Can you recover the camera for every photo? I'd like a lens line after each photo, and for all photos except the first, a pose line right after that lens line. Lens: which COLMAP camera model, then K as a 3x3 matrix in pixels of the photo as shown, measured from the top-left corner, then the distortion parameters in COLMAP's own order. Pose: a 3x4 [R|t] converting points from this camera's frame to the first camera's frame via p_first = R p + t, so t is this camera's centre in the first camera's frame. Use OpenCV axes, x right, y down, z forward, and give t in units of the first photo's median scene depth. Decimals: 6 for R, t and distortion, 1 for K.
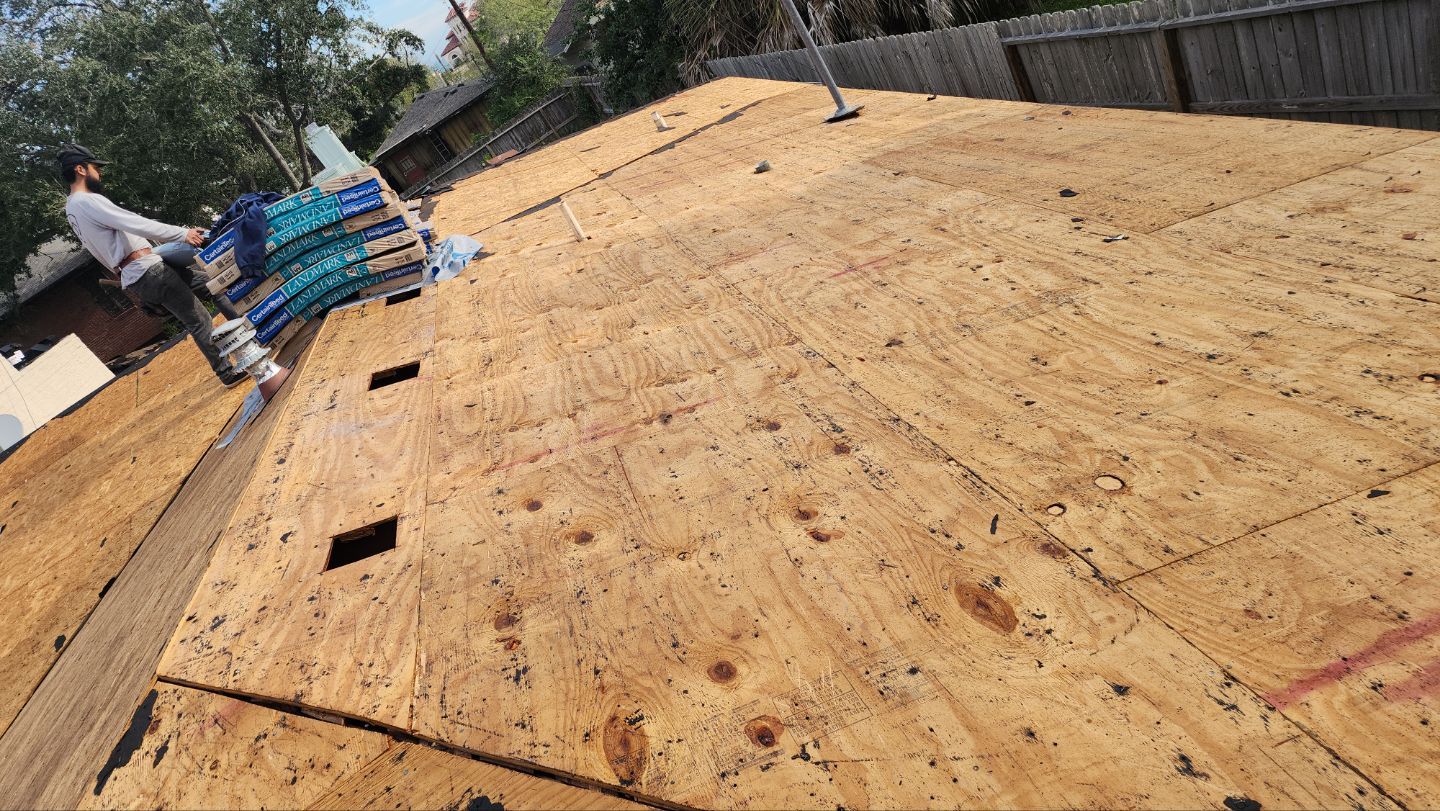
lens RADIAL K [[910.5, 0, 720.0], [0, 910.5, 405.5], [0, 0, 1]] dist [0.063034, -0.039512]
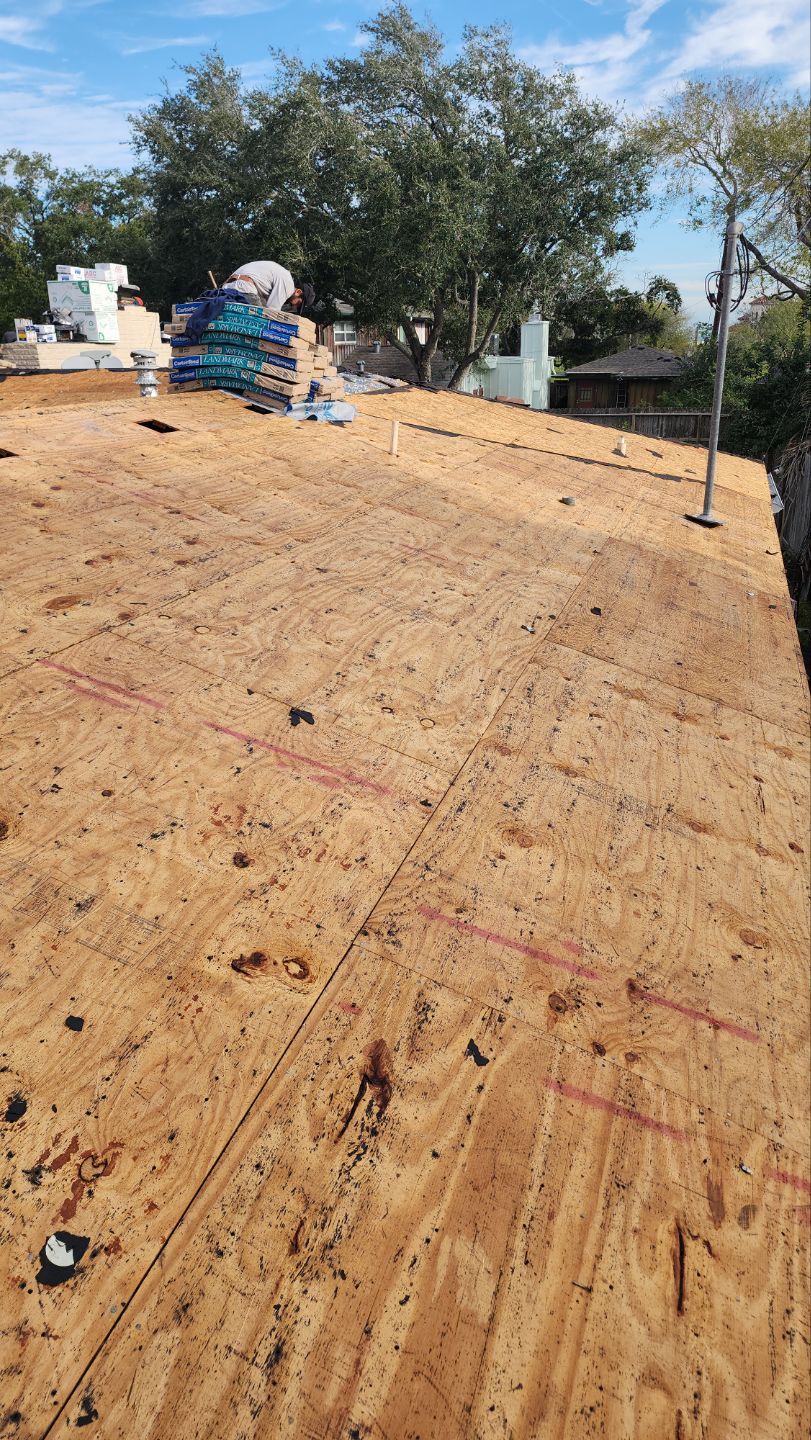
lens RADIAL K [[939.1, 0, 427.8], [0, 939.1, 718.0], [0, 0, 1]] dist [0.064583, -0.048222]
pose [[0.715930, 0.636533, -0.286827, 0.518306], [-0.628427, 0.766506, 0.132470, -0.111811], [0.304176, 0.085410, 0.948779, -0.202742]]
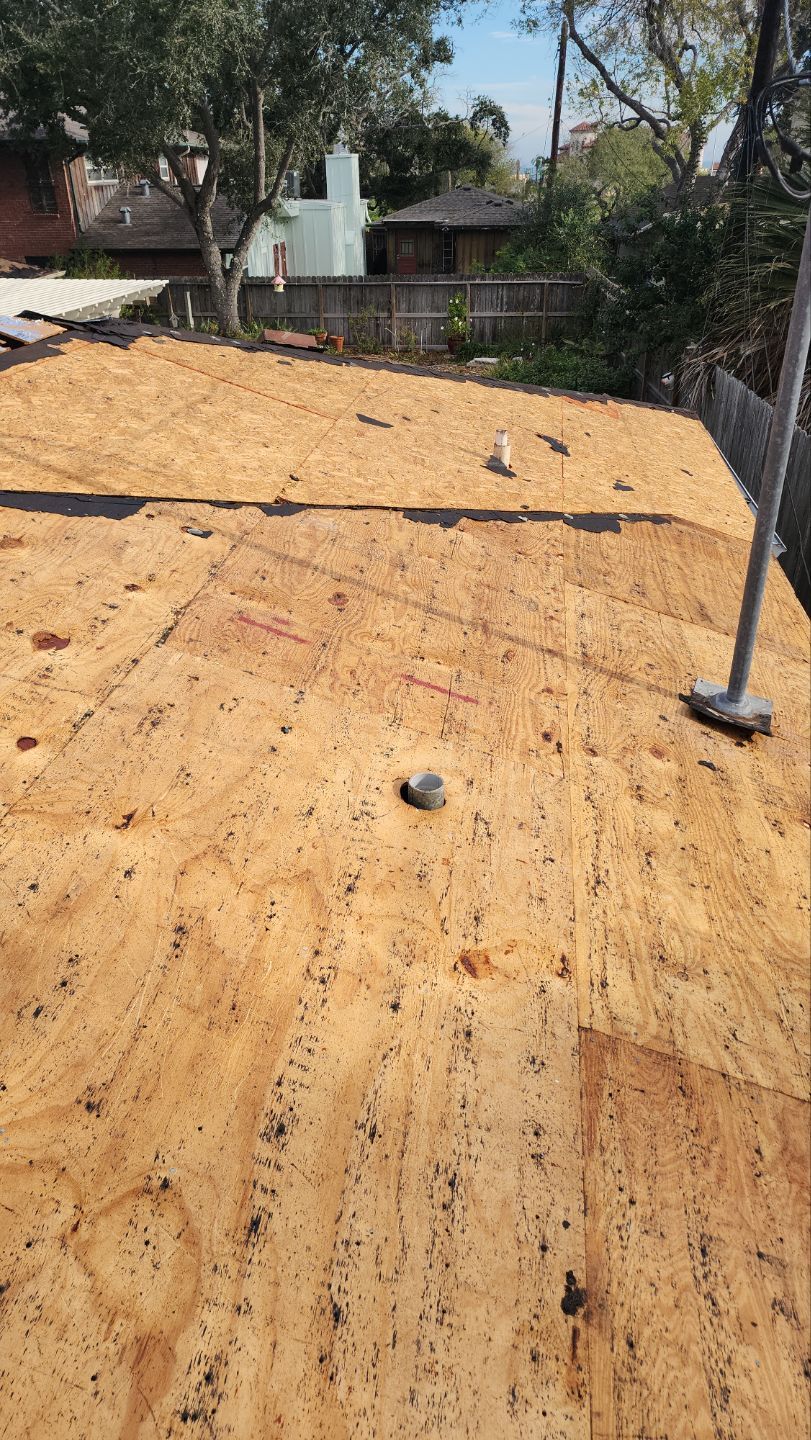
lens RADIAL K [[910.5, 0, 405.5], [0, 910.5, 720.0], [0, 0, 1]] dist [0.063034, -0.039512]
pose [[0.786094, 0.612812, -0.080735, 0.063478], [-0.595422, 0.785818, 0.167222, -0.409015], [0.165919, -0.083381, 0.982608, 0.709656]]
